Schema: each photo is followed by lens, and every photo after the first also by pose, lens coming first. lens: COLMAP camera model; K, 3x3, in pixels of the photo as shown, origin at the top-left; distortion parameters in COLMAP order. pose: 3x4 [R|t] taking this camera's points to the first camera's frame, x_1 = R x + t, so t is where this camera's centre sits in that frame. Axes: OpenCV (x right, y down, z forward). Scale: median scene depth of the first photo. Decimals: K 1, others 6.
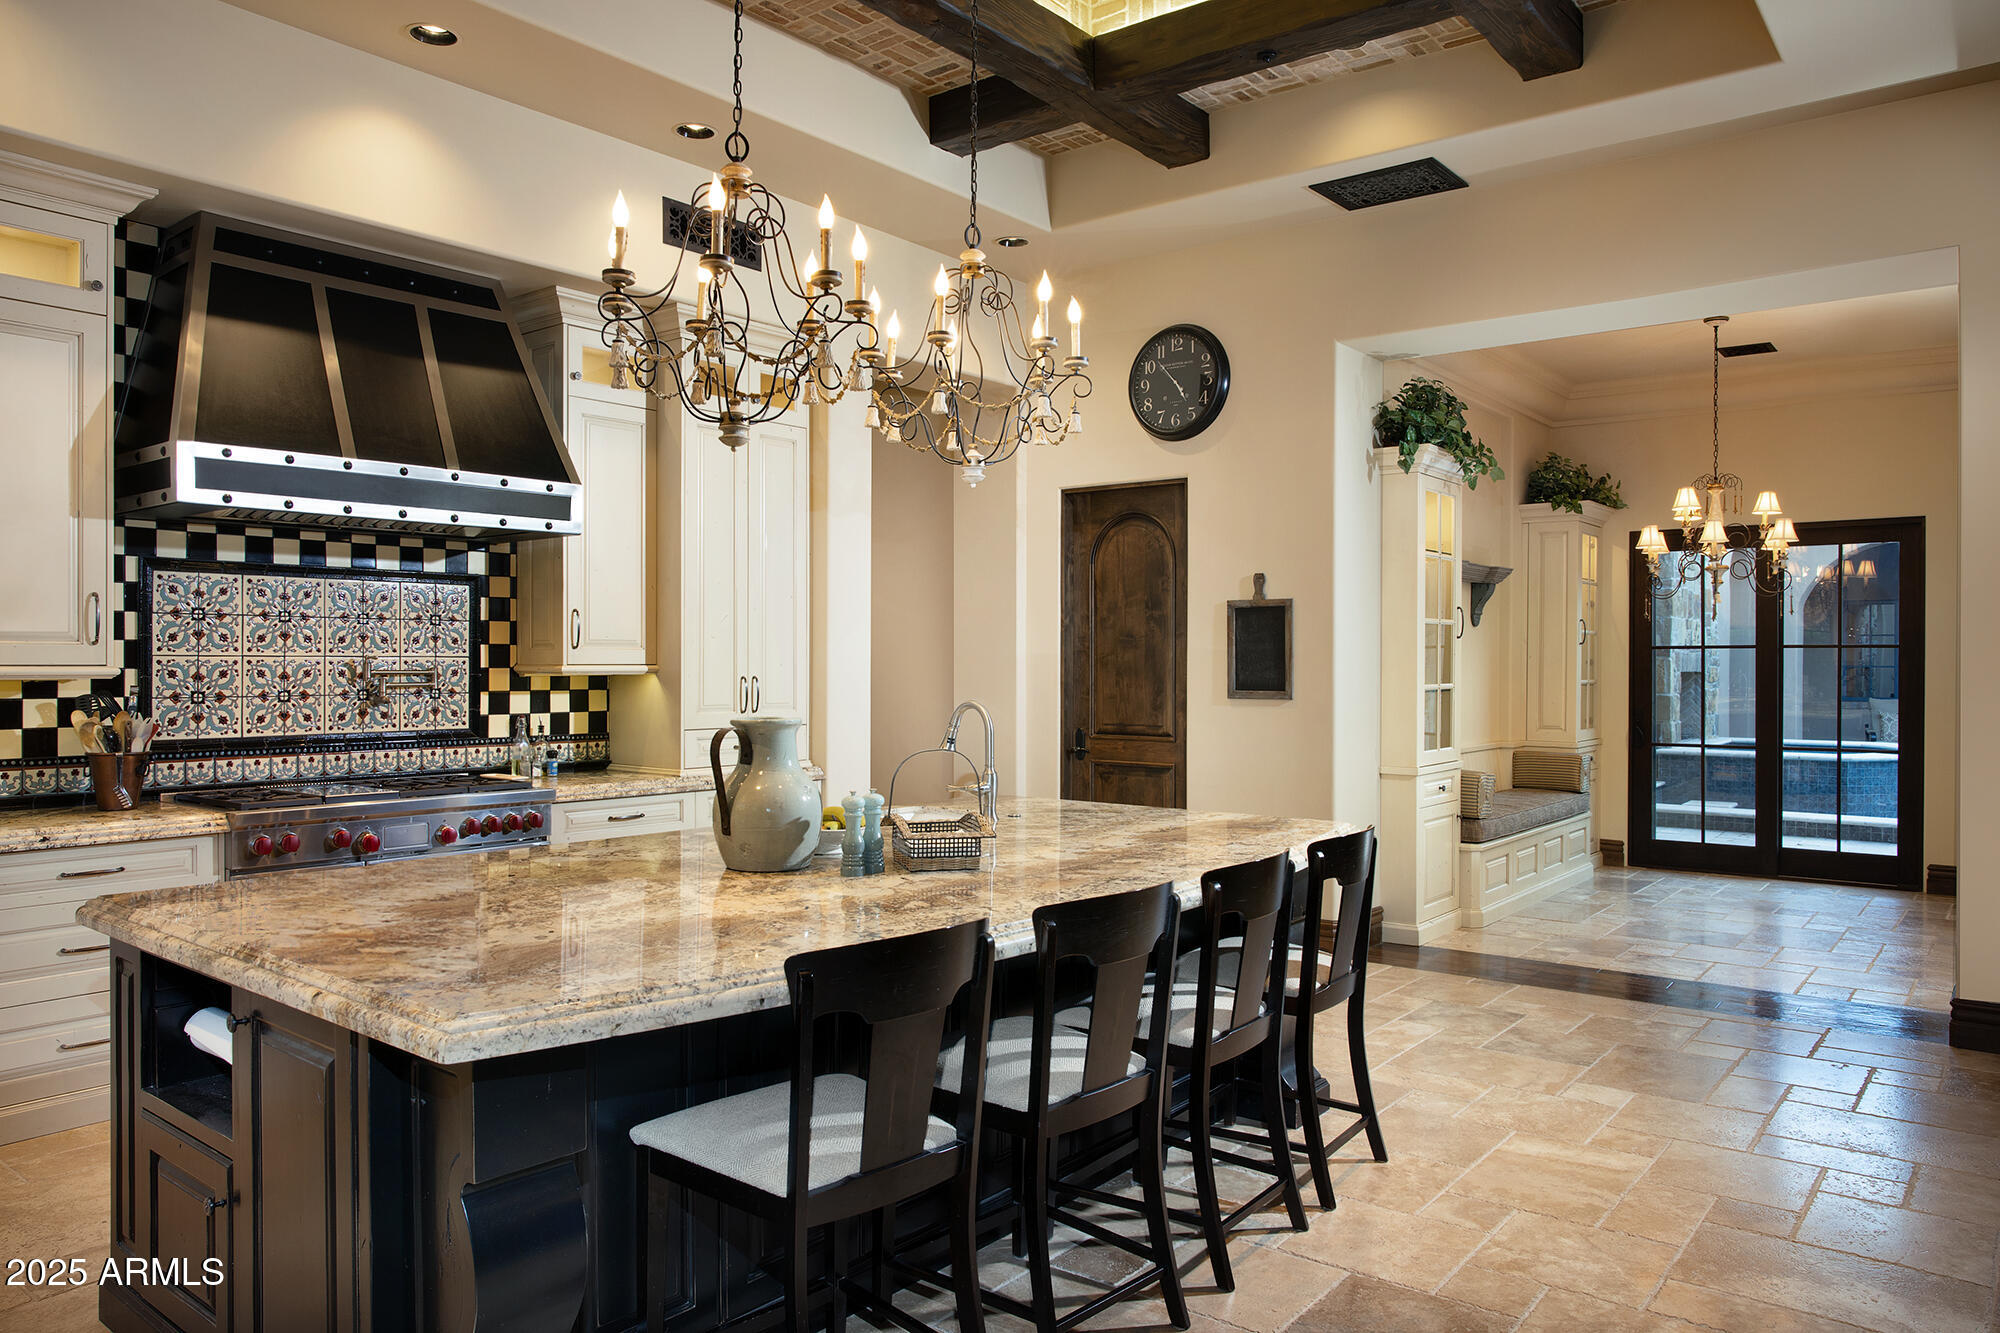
lens RADIAL K [[1383.3, 0, 999.8], [0, 1383.3, 666.8], [0, 0, 1]] dist [0.025295, 0.017691]
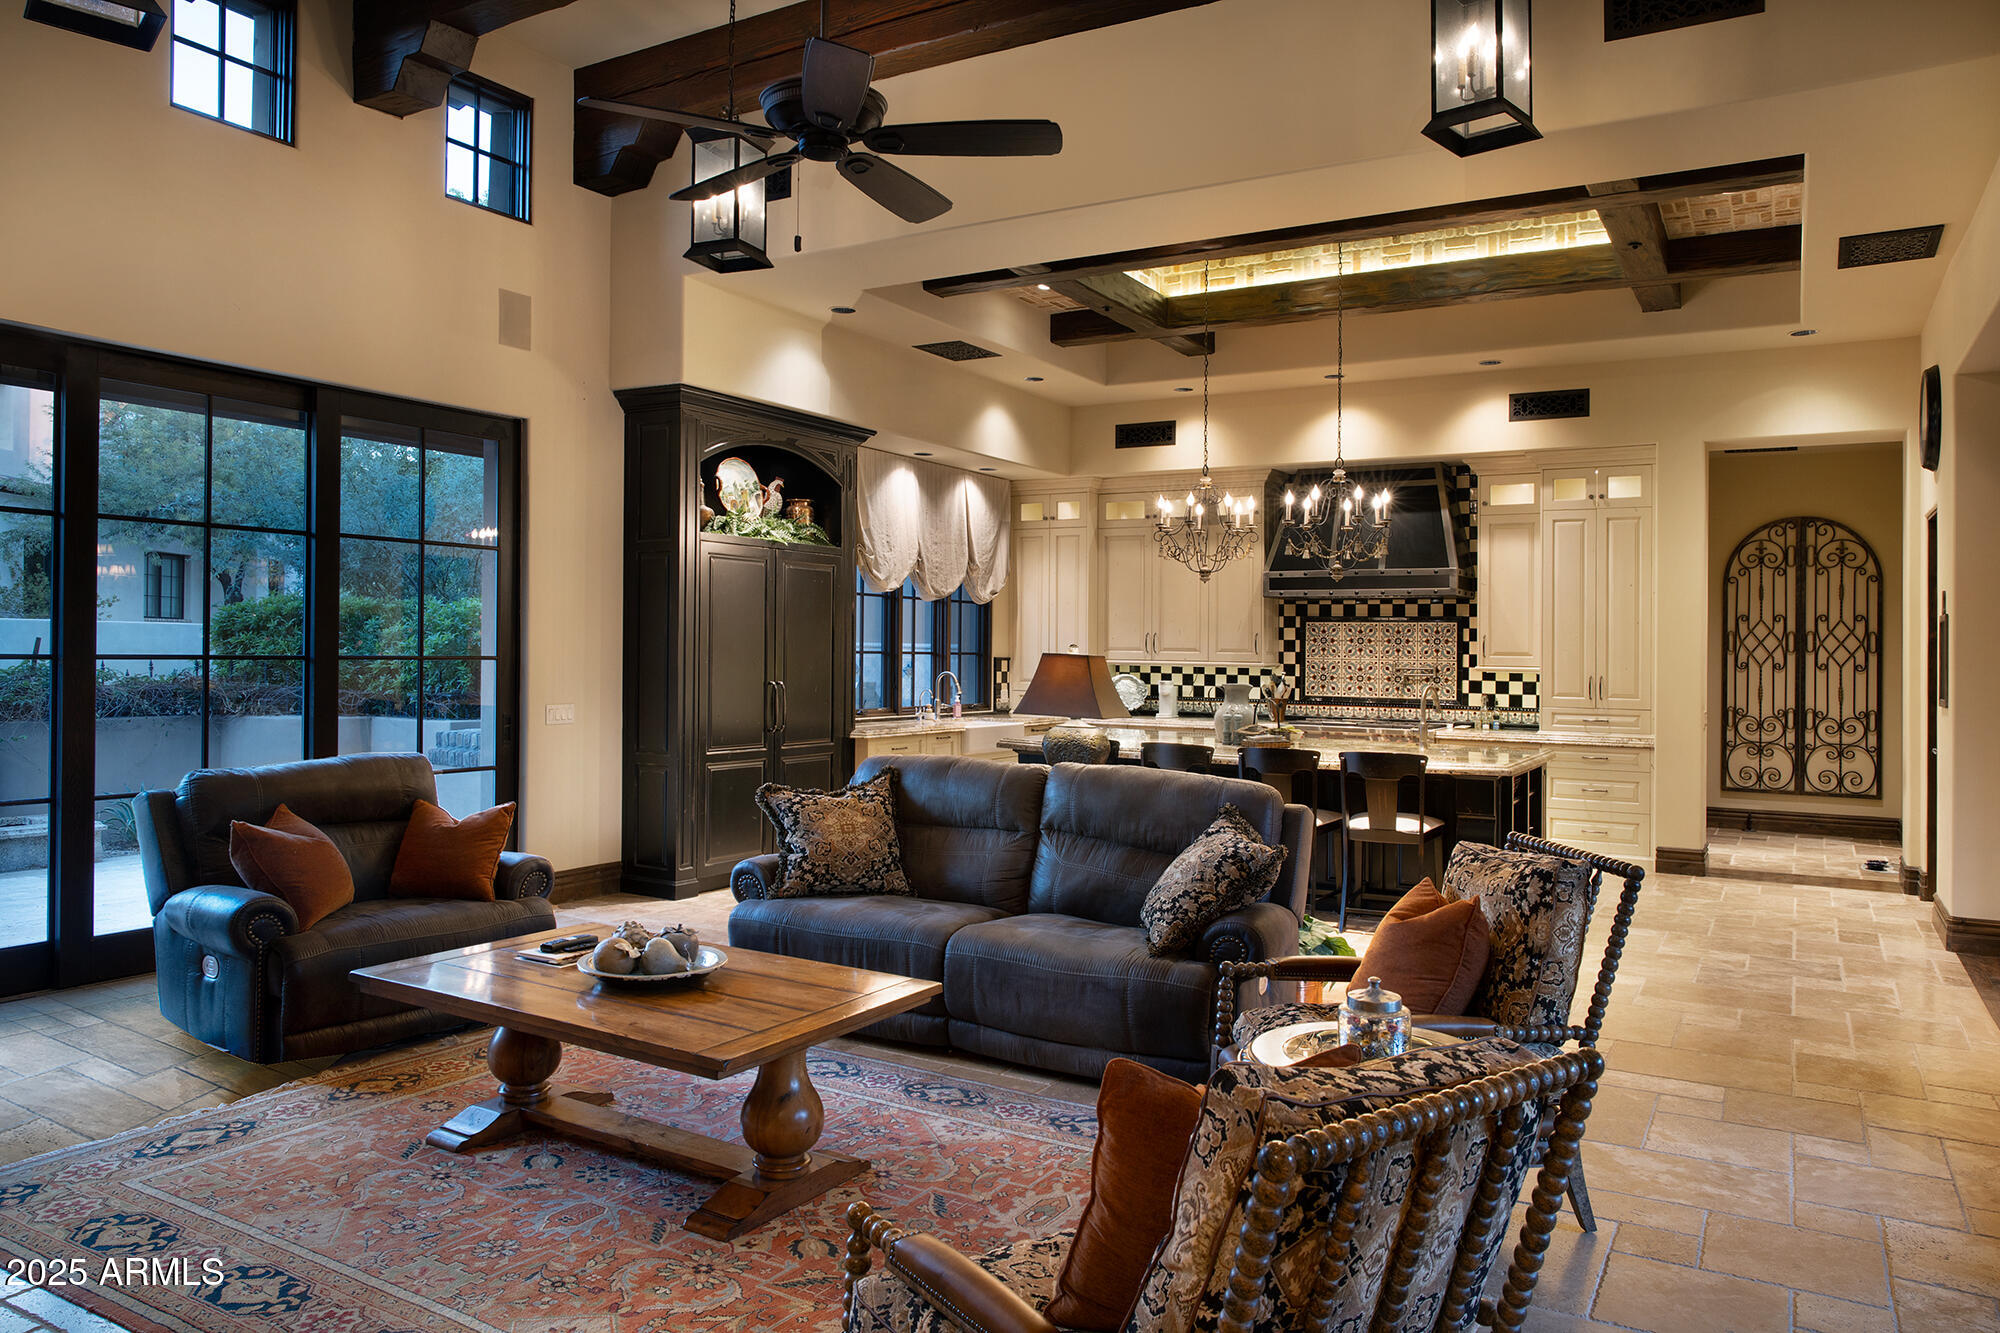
lens RADIAL K [[1383.3, 0, 997.8], [0, 1383.3, 655.8], [0, 0, 1]] dist [0.025295, 0.017691]
pose [[0.148170, 0.008412, -0.988926, 1.330593], [-0.013094, 0.999893, 0.006543, -0.018050], [0.988875, 0.011980, 0.148264, 0.131420]]
